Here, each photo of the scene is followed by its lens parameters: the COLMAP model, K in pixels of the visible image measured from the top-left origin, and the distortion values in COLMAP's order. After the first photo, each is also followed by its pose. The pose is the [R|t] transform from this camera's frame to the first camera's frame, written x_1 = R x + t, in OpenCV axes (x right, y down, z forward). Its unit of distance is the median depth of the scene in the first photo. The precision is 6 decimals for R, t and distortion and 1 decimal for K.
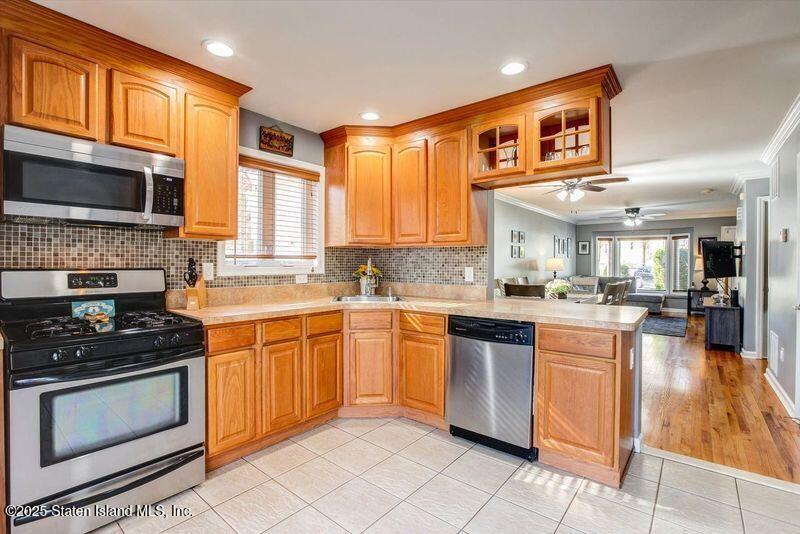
lens RADIAL K [[372.8, 0, 400.0], [0, 372.8, 267.0], [0, 0, 1]] dist [-0.052088, 0.028560]
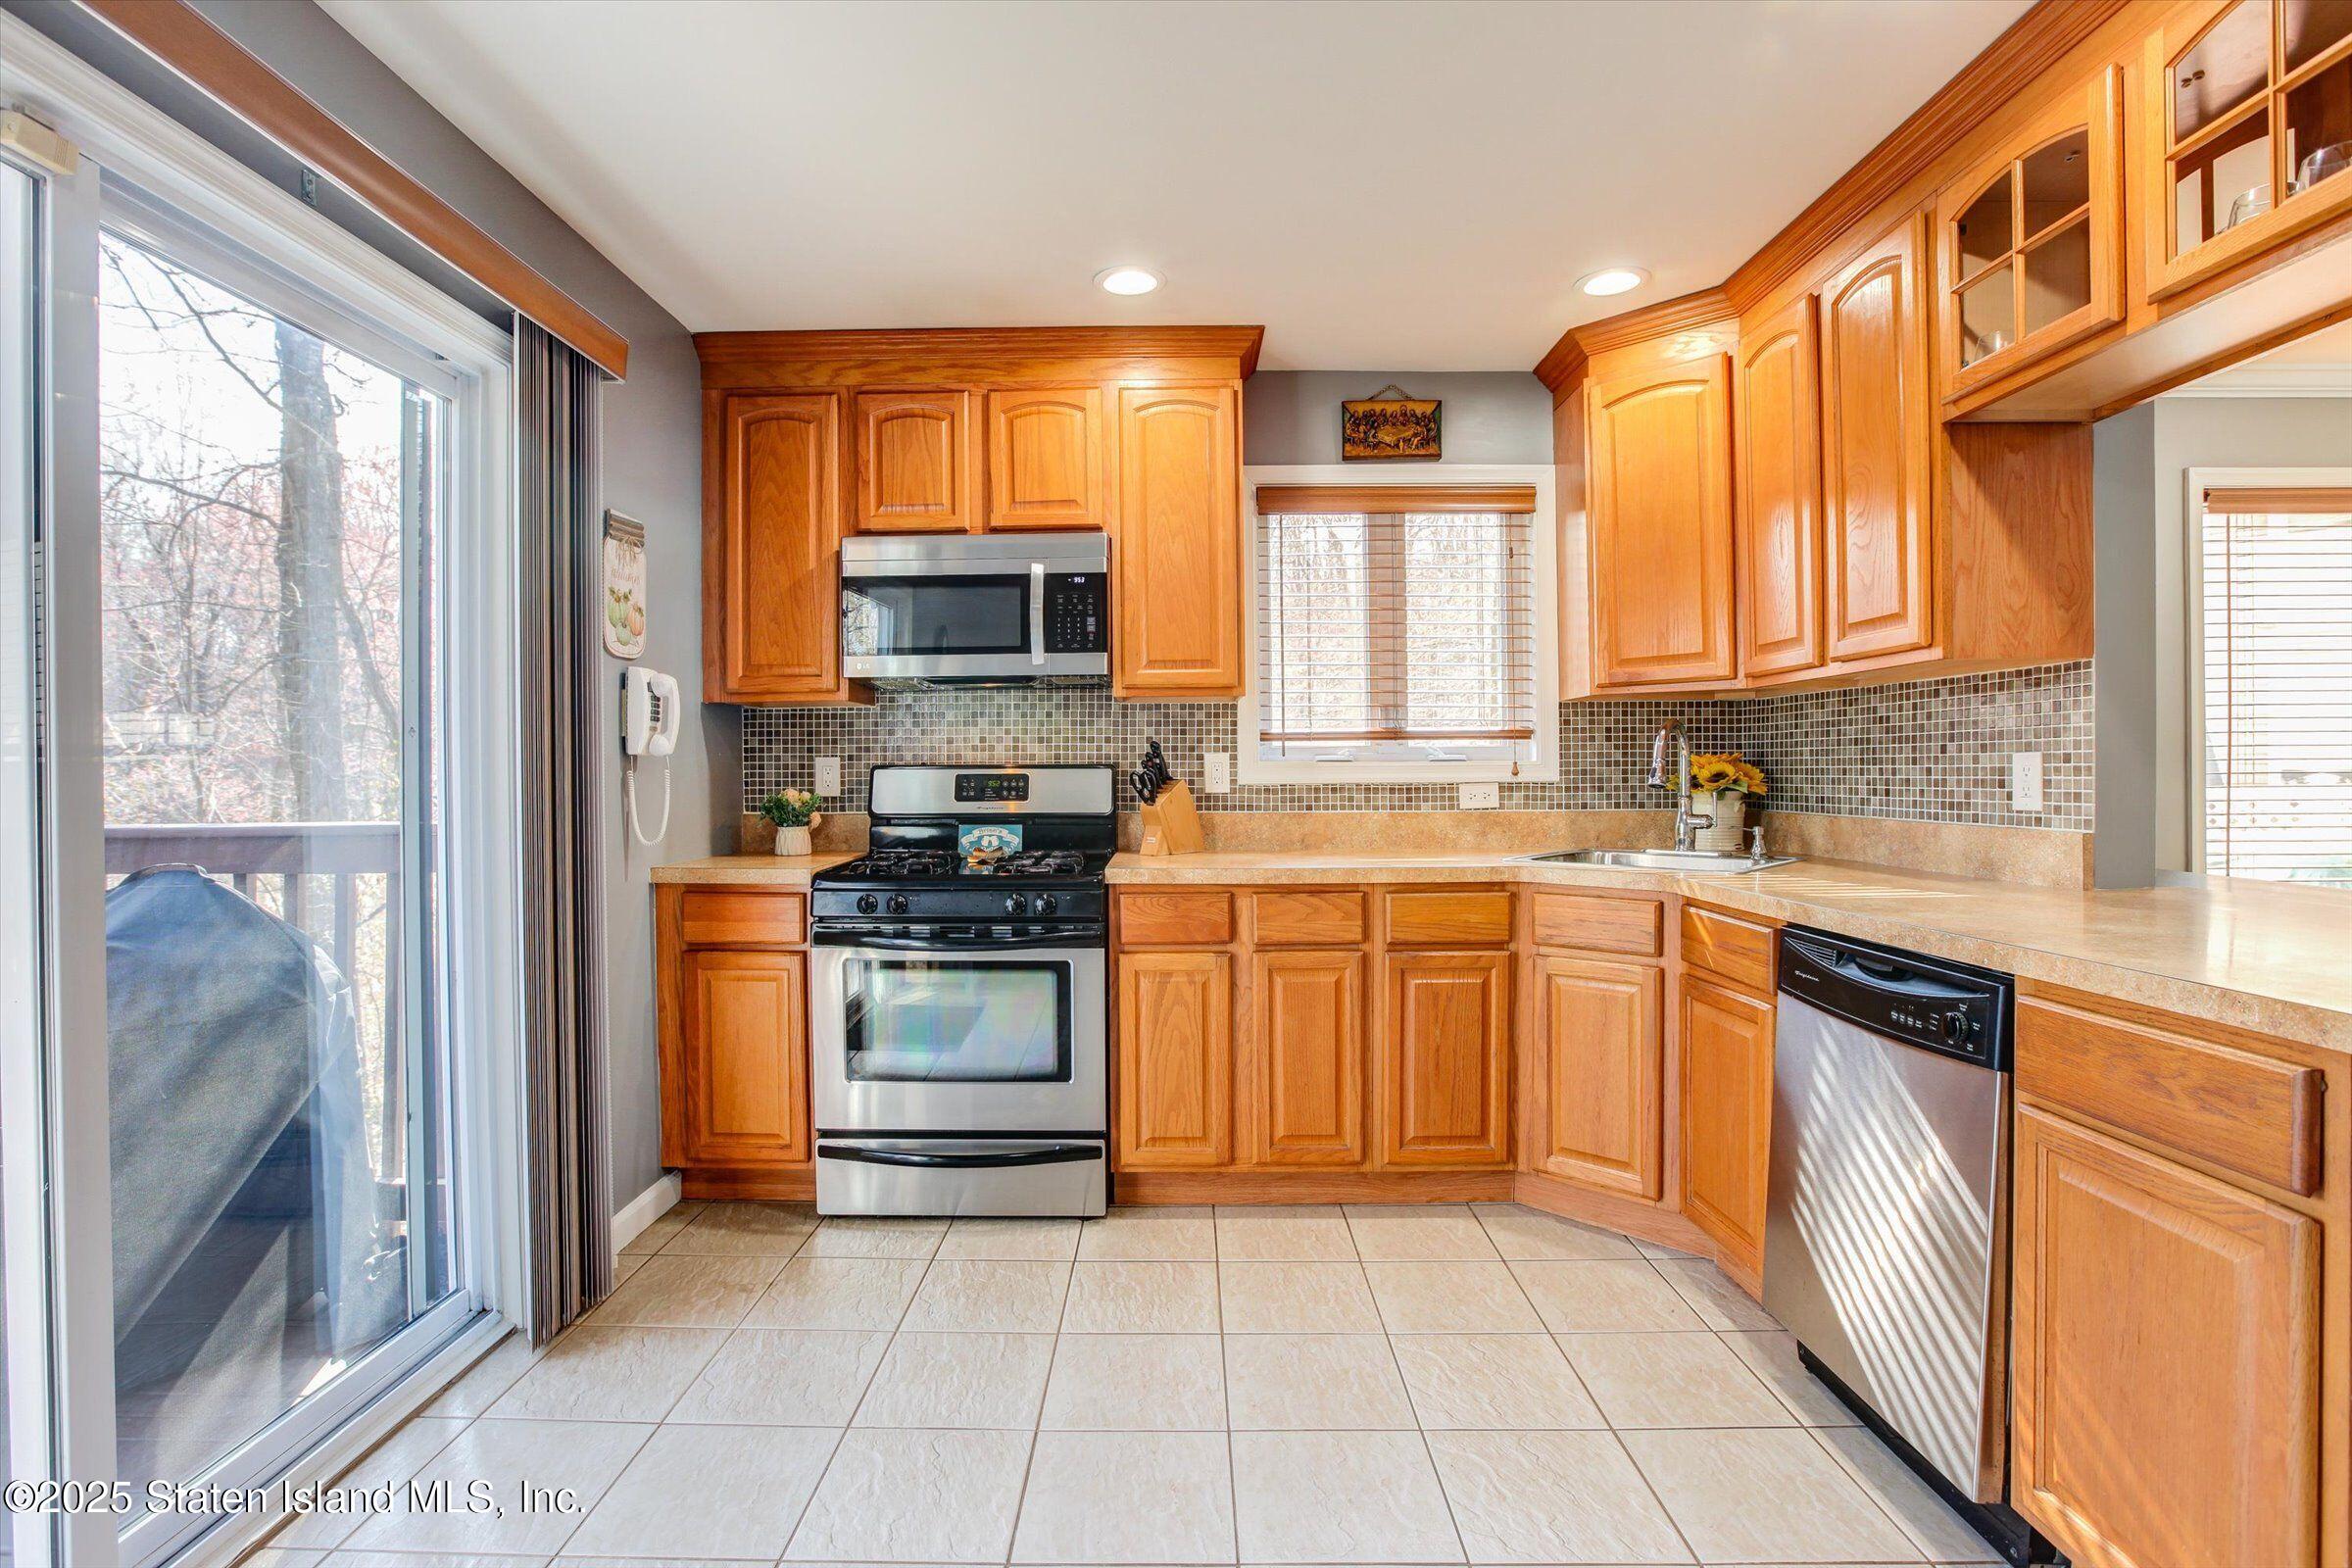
lens RADIAL K [[1125.2, 0, 1163.5], [0, 1125.2, 778.6], [0, 0, 1]] dist [-0.055072, 0.055632]
pose [[0.636601, -0.002452, -0.771189, 0.484022], [0.001668, 0.999997, -0.001802, 0.022508], [0.771192, -0.000139, 0.636603, 0.114258]]
